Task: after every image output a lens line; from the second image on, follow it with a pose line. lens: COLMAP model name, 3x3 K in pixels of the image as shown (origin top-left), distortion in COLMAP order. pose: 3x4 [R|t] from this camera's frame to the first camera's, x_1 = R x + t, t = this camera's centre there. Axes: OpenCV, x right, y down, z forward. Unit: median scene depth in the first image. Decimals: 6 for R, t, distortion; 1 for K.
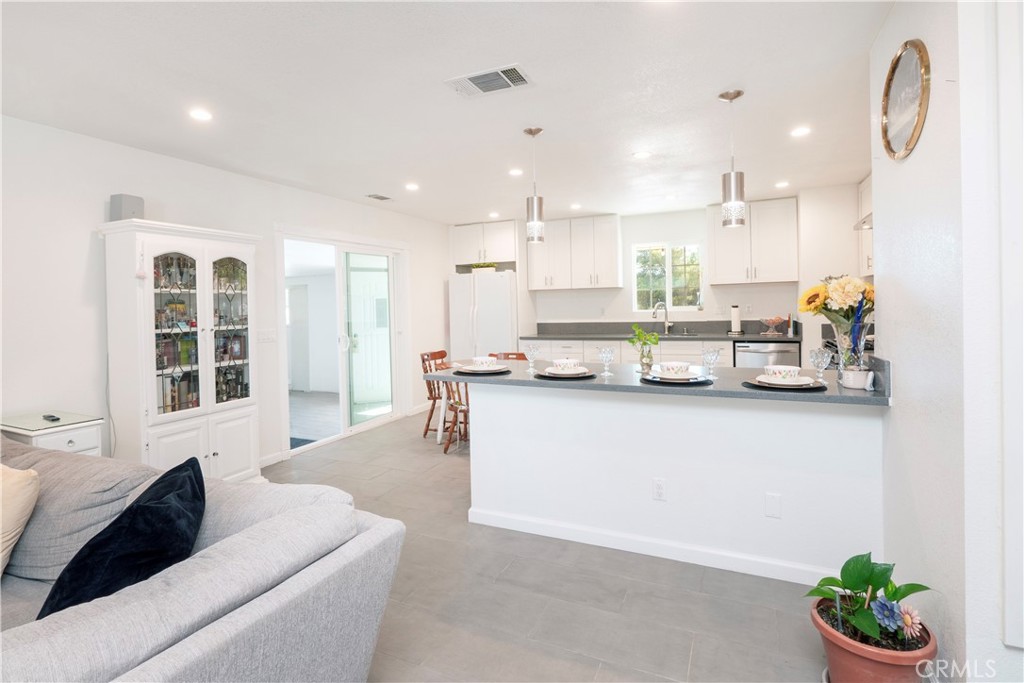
lens RADIAL K [[503.5, 0, 511.3], [0, 503.5, 320.9], [0, 0, 1]] dist [-0.002094, -0.000433]
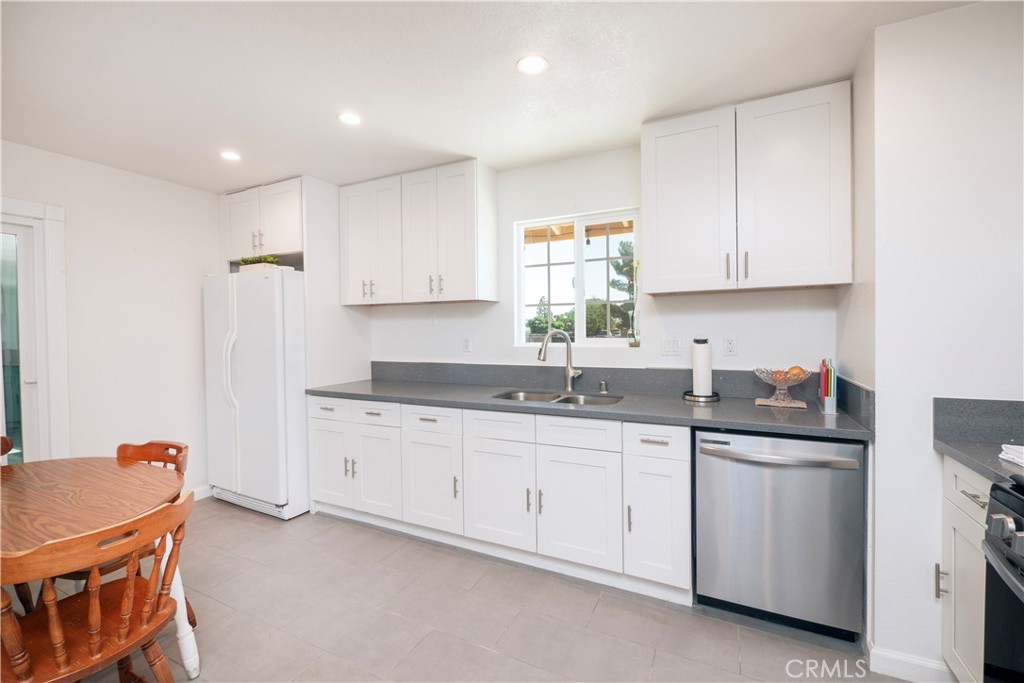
lens RADIAL K [[433.4, 0, 512.0], [0, 433.4, 341.5], [0, 0, 1]] dist [-0.001672, -0.000106]
pose [[0.999548, 0.012406, -0.027382, 0.309410], [-0.012432, 0.999922, -0.000791, -0.028444], [0.027370, 0.001131, 0.999625, 0.654212]]
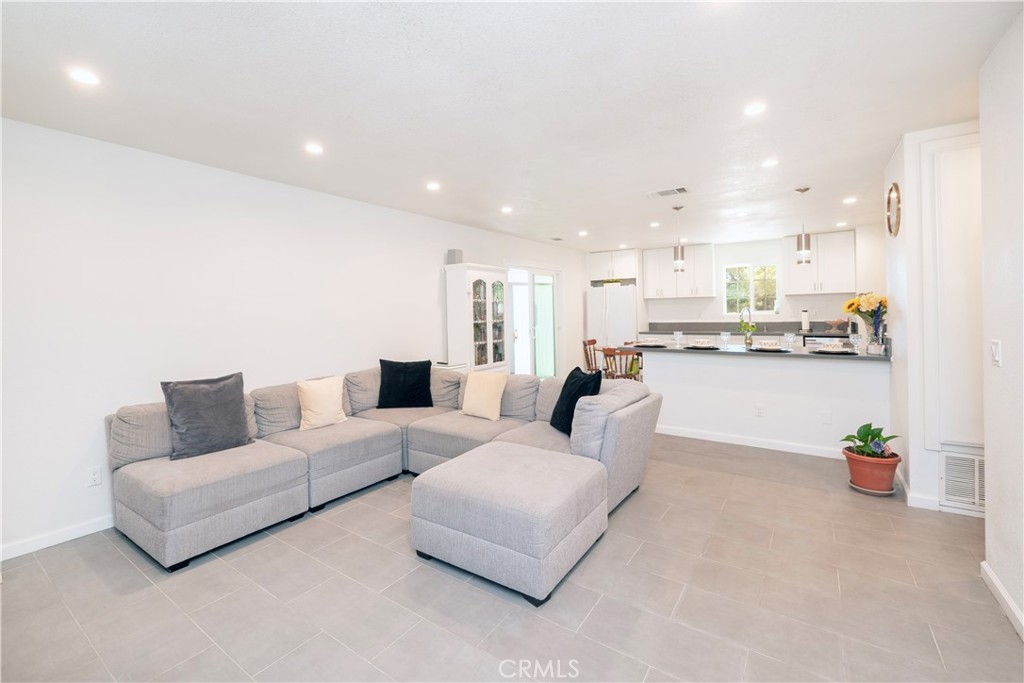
lens RADIAL K [[430.6, 0, 534.7], [0, 430.6, 318.5], [0, 0, 1]] dist [0.002057, 0.000252]
pose [[0.989883, 0.007226, -0.141700, -0.121568], [-0.008824, 0.999904, -0.010653, 0.011279], [0.141610, 0.011796, 0.989852, -0.275416]]
